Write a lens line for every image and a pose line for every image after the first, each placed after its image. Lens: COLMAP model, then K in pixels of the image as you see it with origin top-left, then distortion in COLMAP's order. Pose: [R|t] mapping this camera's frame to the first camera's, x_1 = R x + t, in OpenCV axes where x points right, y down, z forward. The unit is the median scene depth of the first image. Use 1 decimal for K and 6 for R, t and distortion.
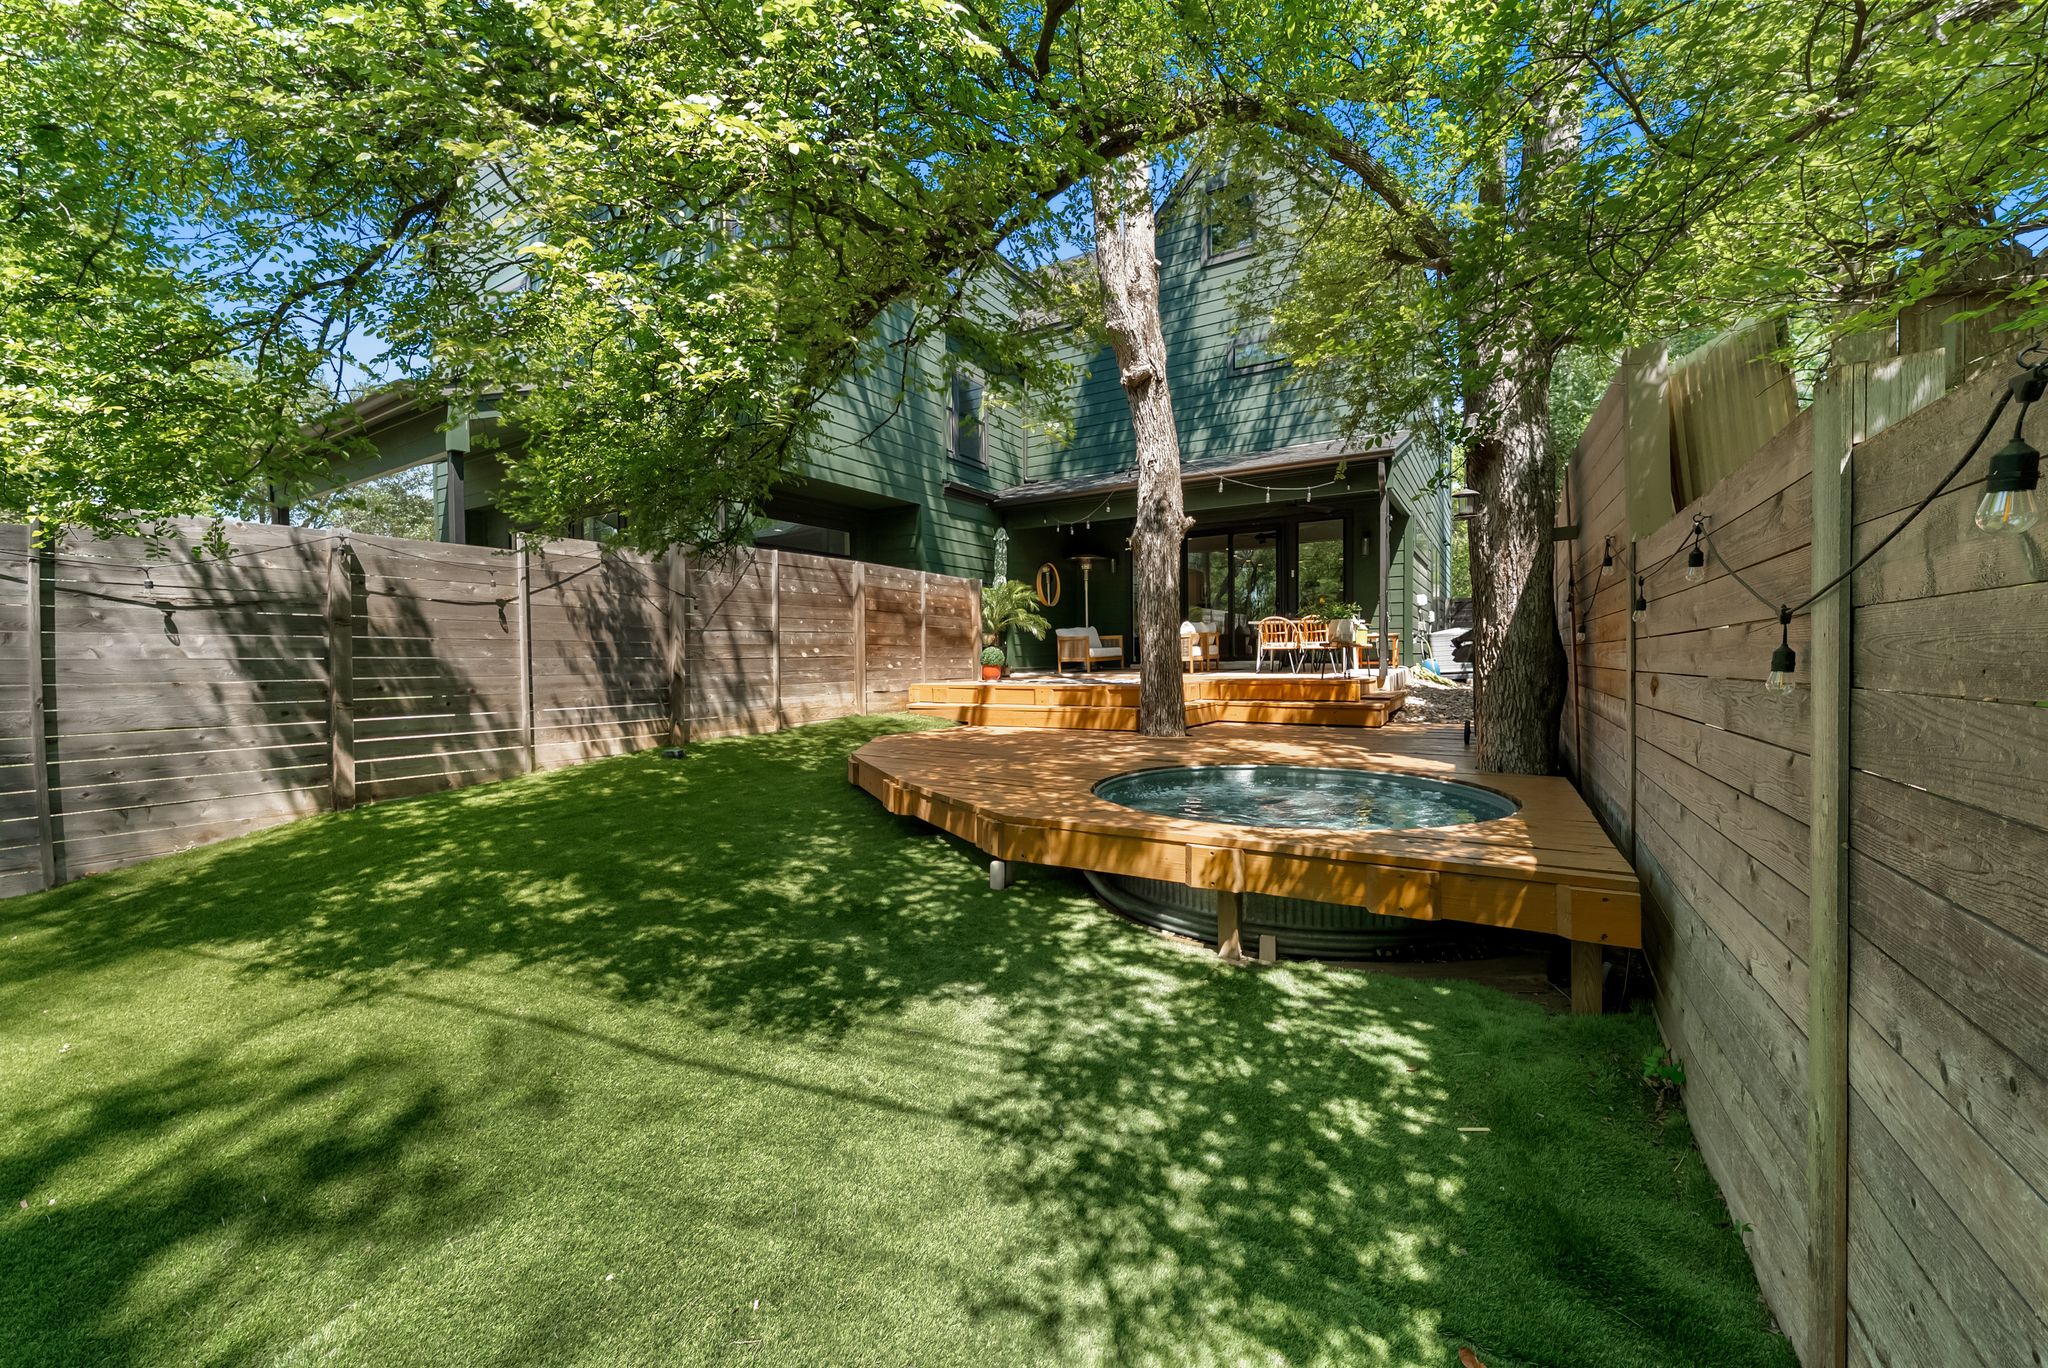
lens RADIAL K [[792.3, 0, 1025.2], [0, 792.3, 664.5], [0, 0, 1]] dist [0.002496, 0.000058]
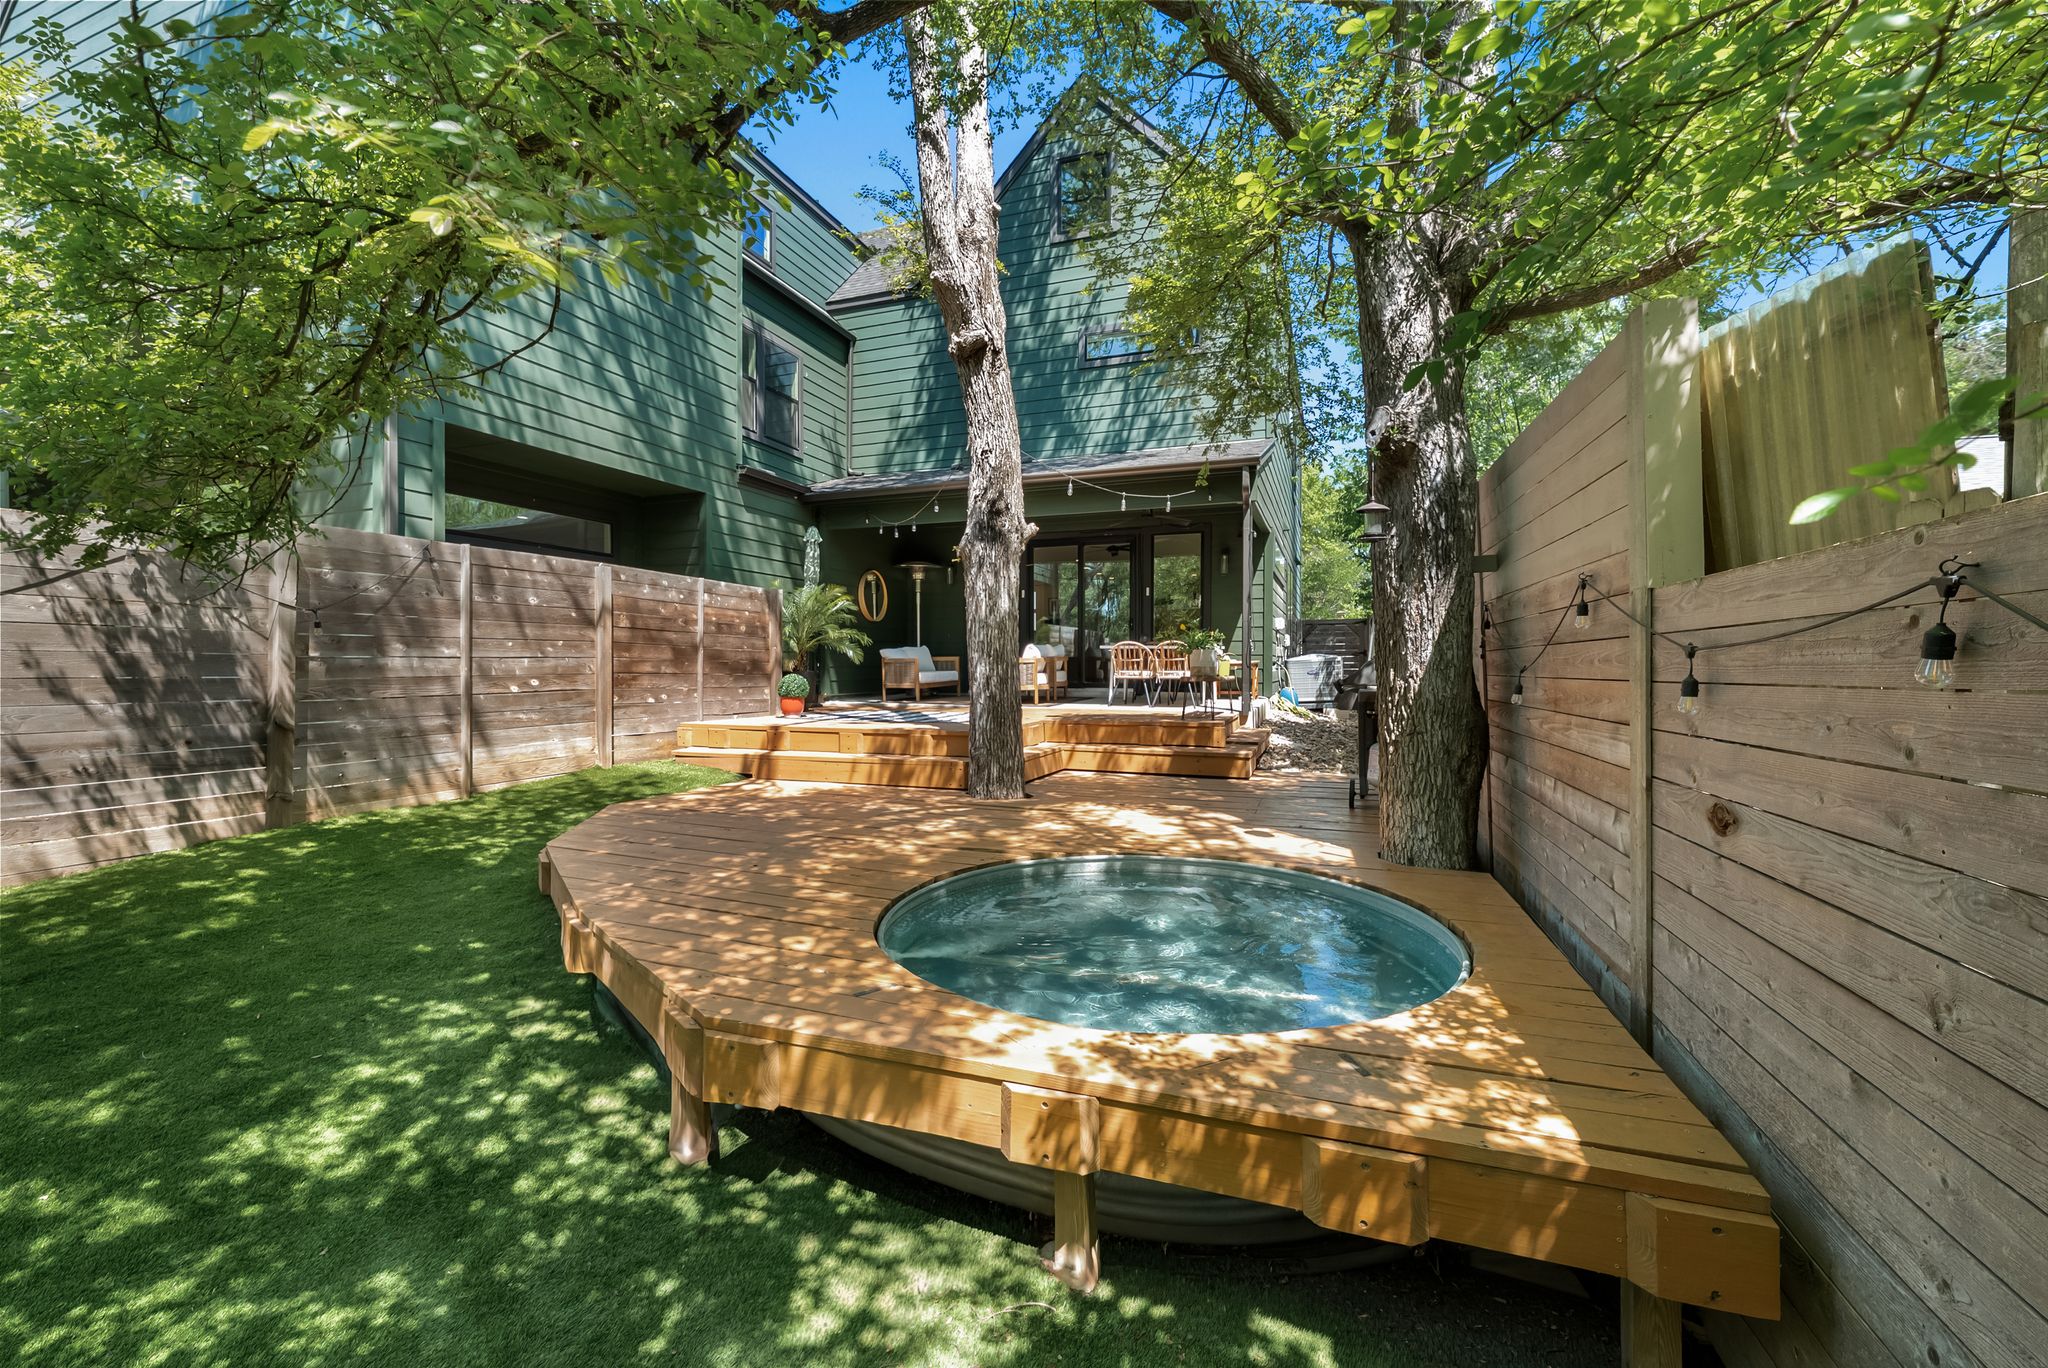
lens RADIAL K [[834.2, 0, 1016.9], [0, 834.2, 672.4], [0, 0, 1]] dist [0.019543, 0.000237]
pose [[0.984187, 0.011626, 0.176748, 0.039971], [-0.011054, 0.999930, -0.004220, -0.028074], [-0.176785, 0.002199, 0.984247, 0.150229]]
